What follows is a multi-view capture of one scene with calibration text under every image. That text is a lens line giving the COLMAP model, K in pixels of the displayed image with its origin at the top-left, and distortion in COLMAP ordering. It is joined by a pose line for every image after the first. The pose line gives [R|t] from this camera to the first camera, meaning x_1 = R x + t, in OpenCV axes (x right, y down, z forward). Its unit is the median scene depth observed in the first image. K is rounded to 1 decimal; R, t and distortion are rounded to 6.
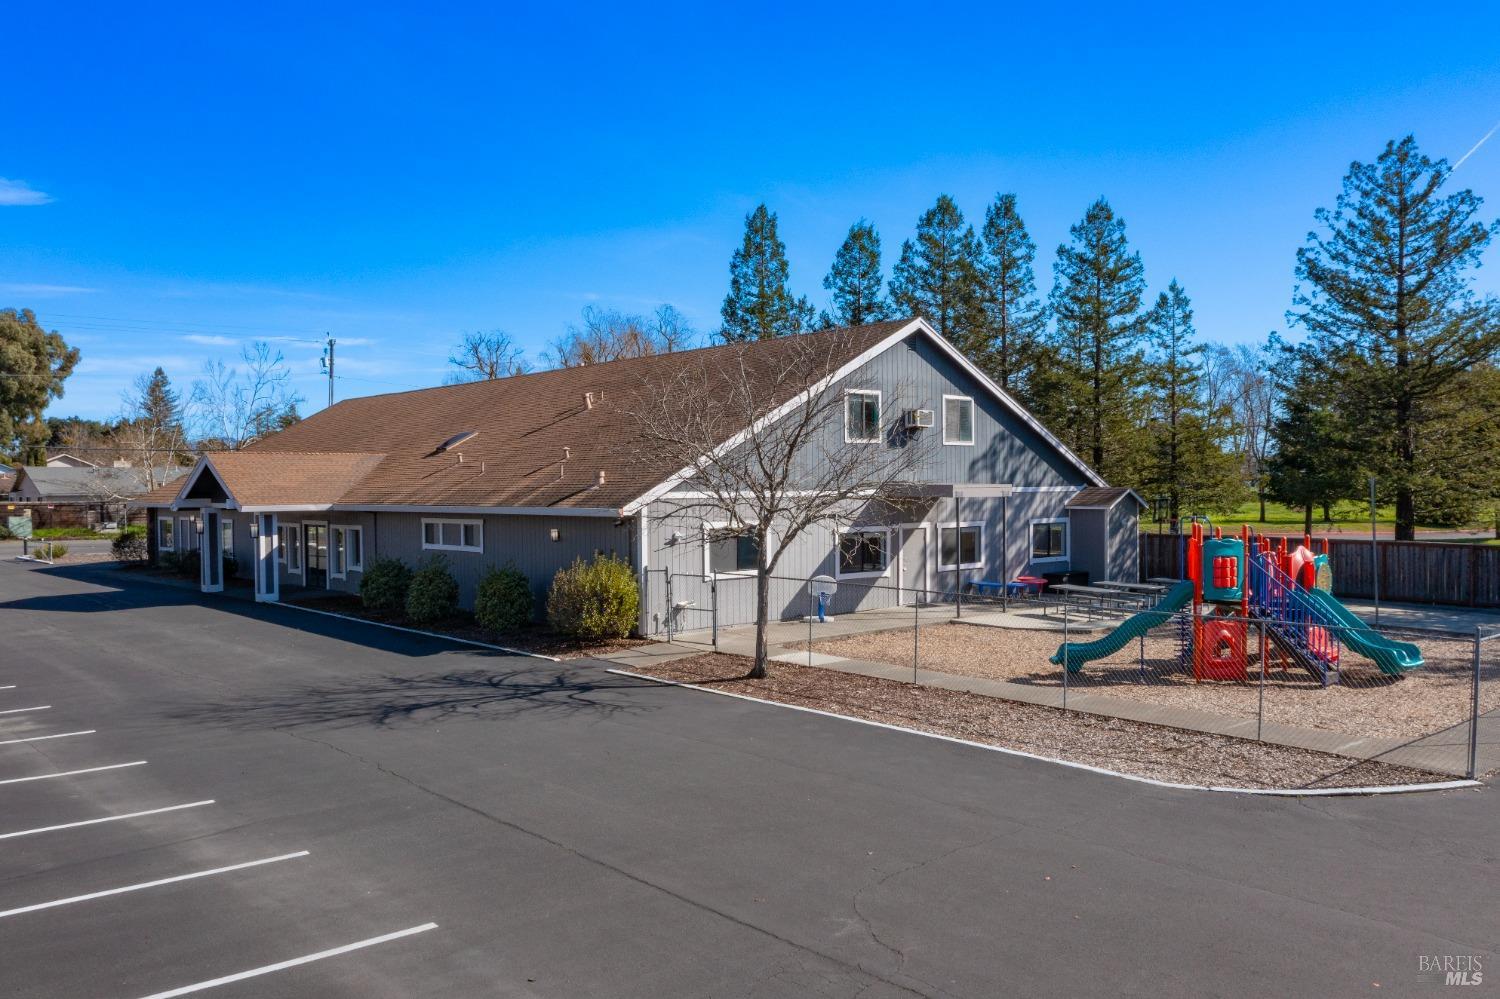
lens RADIAL K [[1200.9, 0, 752.2], [0, 1200.9, 518.2], [0, 0, 1]] dist [0.008537, -0.006243]
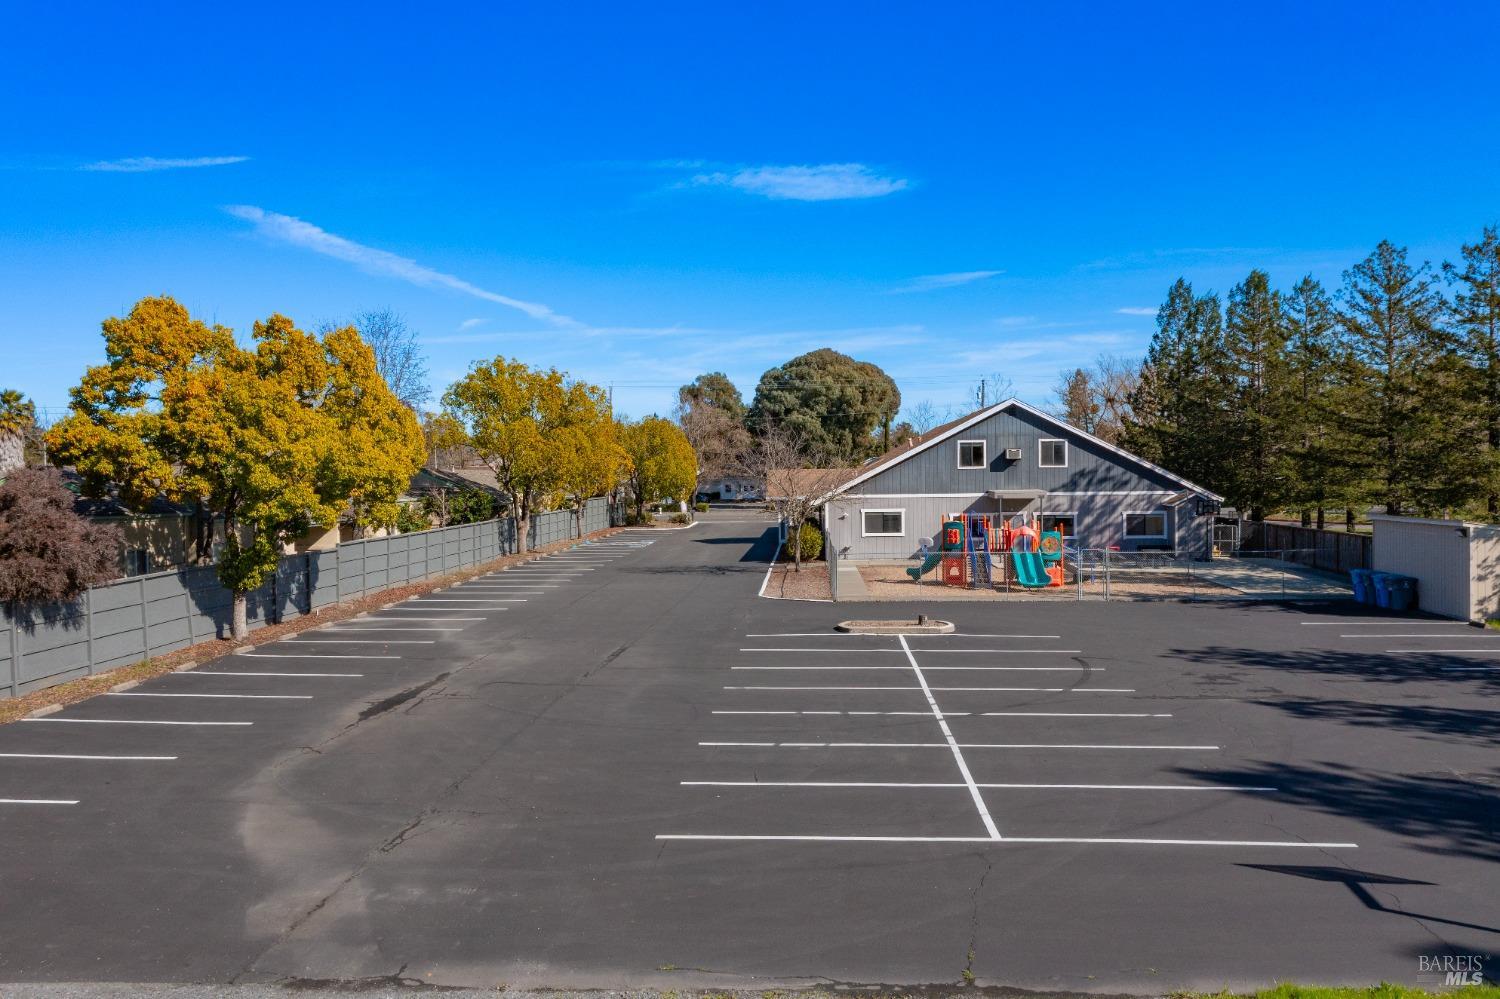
lens RADIAL K [[1200.9, 0, 752.8], [0, 1200.9, 497.3], [0, 0, 1]] dist [0.008537, -0.006243]
pose [[0.735329, 0.015178, -0.677540, 1.070731], [-0.014406, 0.999873, 0.006764, -0.024502], [0.677557, 0.004787, 0.735455, -0.587832]]
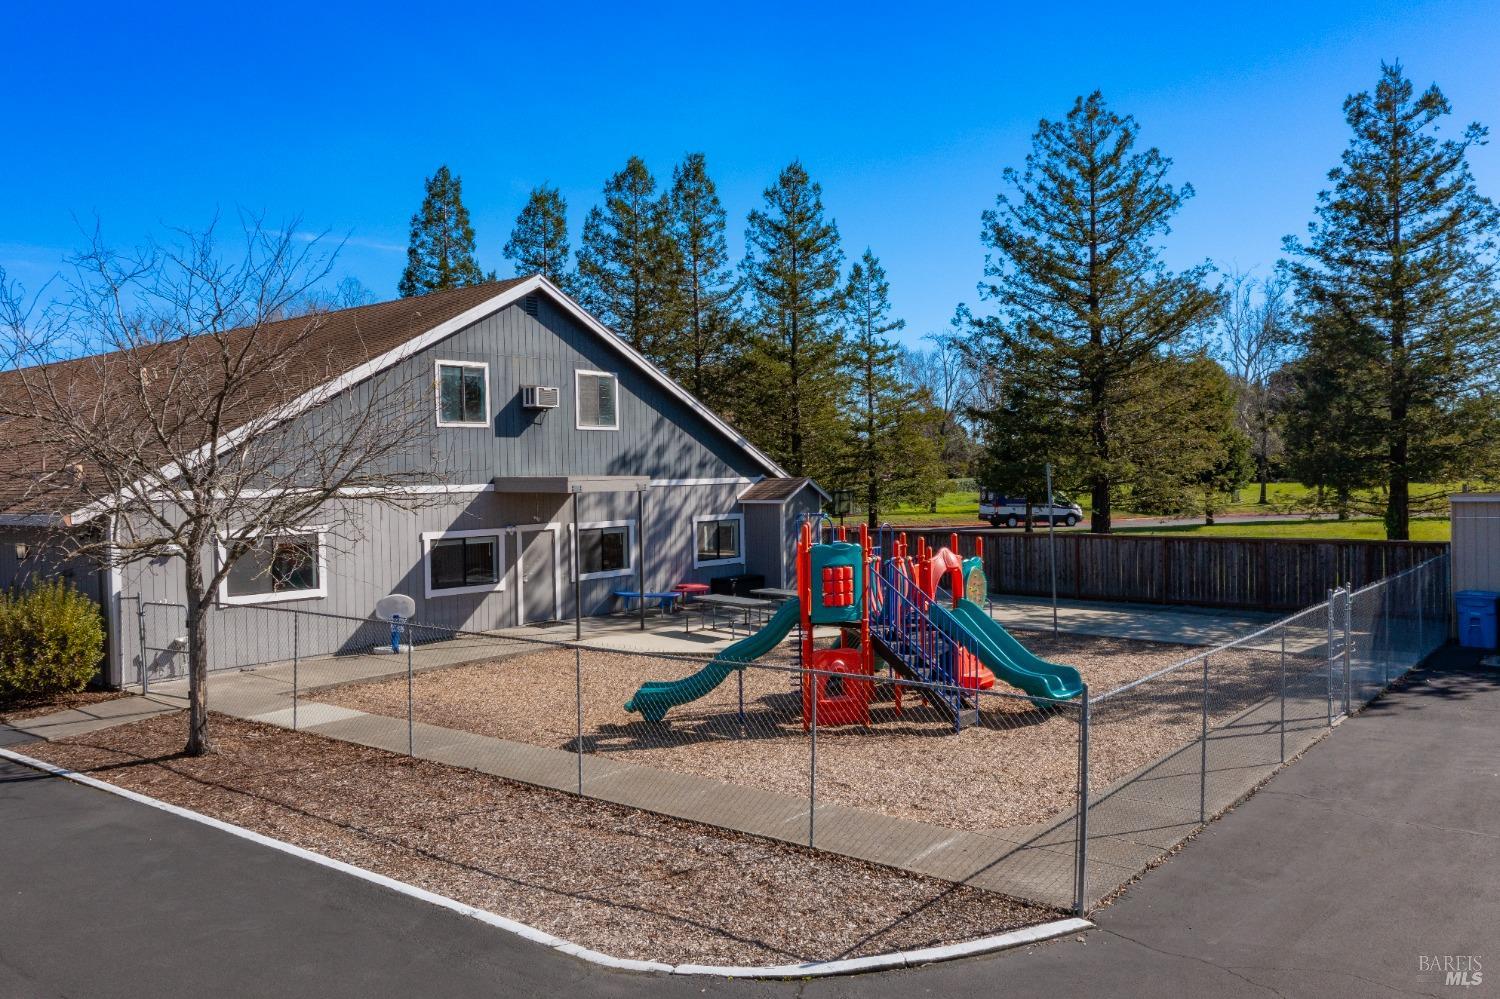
lens RADIAL K [[1200.9, 0, 743.2], [0, 1200.9, 508.8], [0, 0, 1]] dist [0.008537, -0.006243]
pose [[0.984814, -0.016402, 0.172837, 0.132173], [0.016967, 0.999854, -0.001791, -0.002862], [-0.172783, 0.004696, 0.984949, 0.165436]]
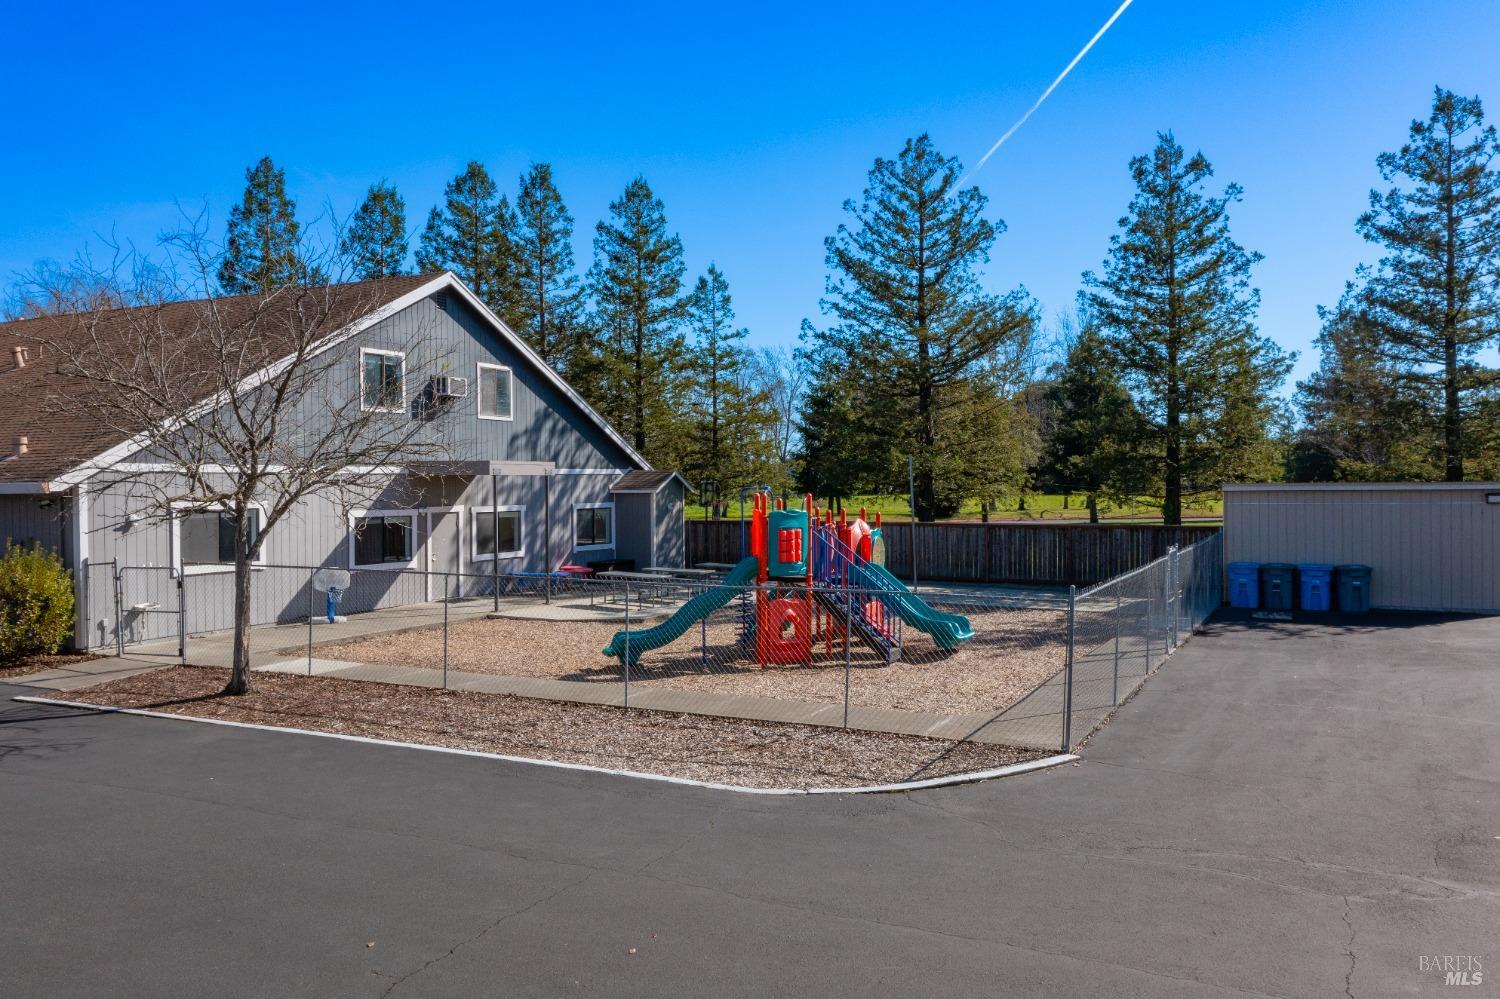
lens RADIAL K [[1200.9, 0, 752.0], [0, 1200.9, 510.6], [0, 0, 1]] dist [0.008537, -0.006243]
pose [[0.928140, -0.008137, 0.372142, 0.016812], [0.011589, 0.999908, -0.007039, 0.015892], [-0.372051, 0.010846, 0.928149, 0.104446]]
